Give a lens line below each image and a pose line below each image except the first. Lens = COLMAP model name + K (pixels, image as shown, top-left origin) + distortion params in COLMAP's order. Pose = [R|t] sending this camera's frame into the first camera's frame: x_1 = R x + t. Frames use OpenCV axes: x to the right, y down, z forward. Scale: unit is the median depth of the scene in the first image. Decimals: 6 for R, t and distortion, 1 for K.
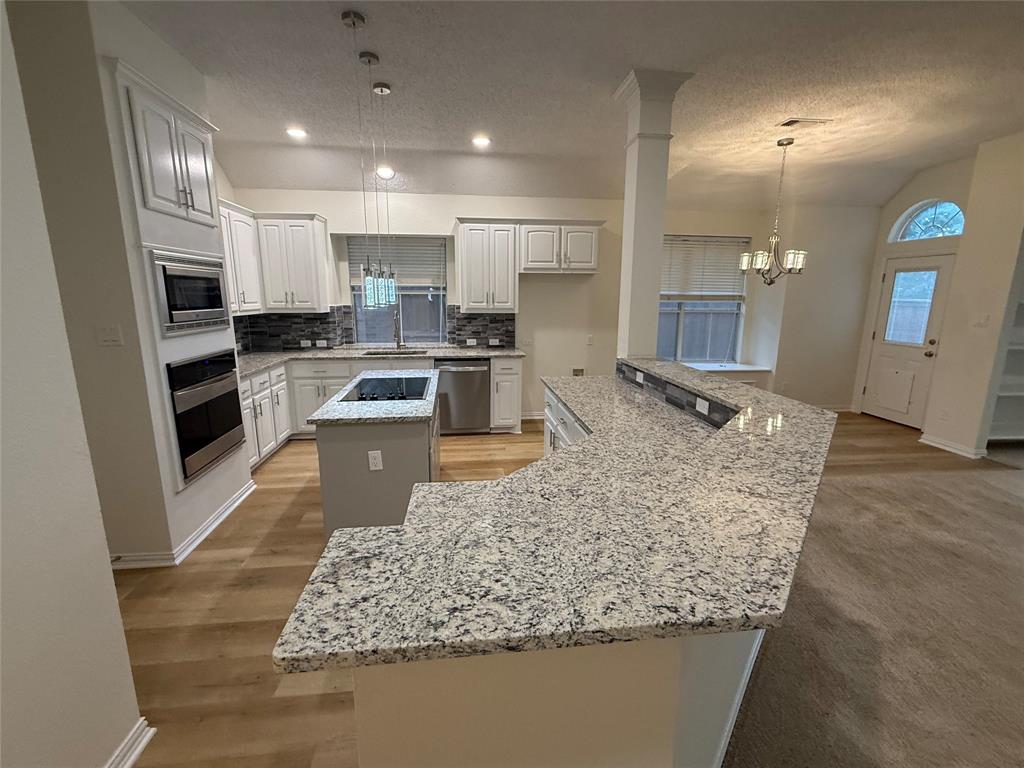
lens RADIAL K [[447.1, 0, 512.0], [0, 447.1, 384.0], [0, 0, 1]] dist [0.001437, -0.000212]
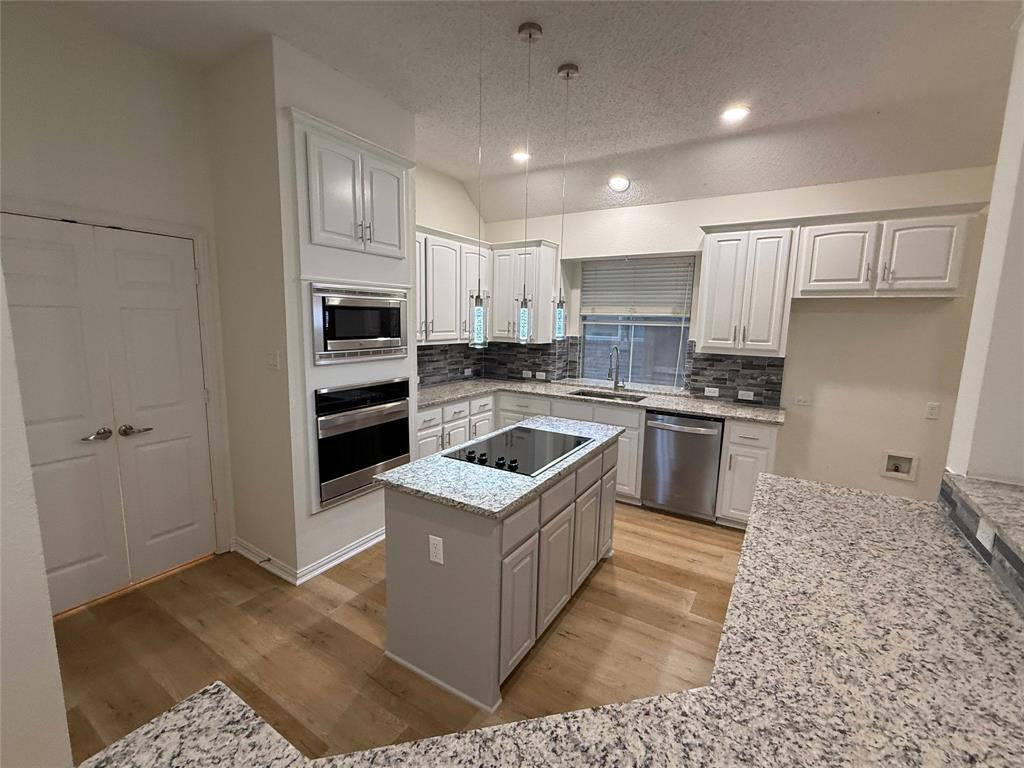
lens RADIAL K [[447.1, 0, 512.0], [0, 447.1, 384.0], [0, 0, 1]] dist [0.001437, -0.000212]
pose [[0.782068, 0.102311, -0.614738, 0.119754], [-0.138922, 0.990231, -0.011931, -0.059407], [0.607512, 0.094732, 0.788641, 0.246922]]
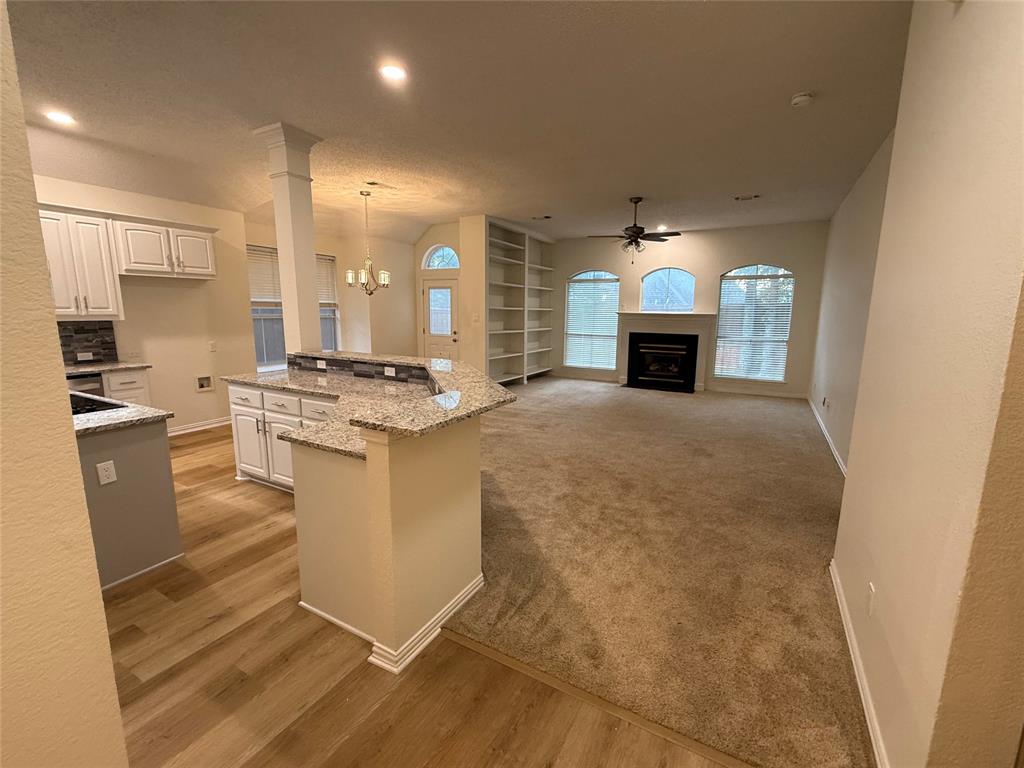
lens RADIAL K [[447.1, 0, 512.0], [0, 447.1, 384.0], [0, 0, 1]] dist [0.001437, -0.000212]
pose [[0.584917, -0.134158, 0.799921, -0.283605], [0.152722, 0.986802, 0.053827, 0.036415], [-0.796585, 0.090681, 0.597686, -0.128275]]
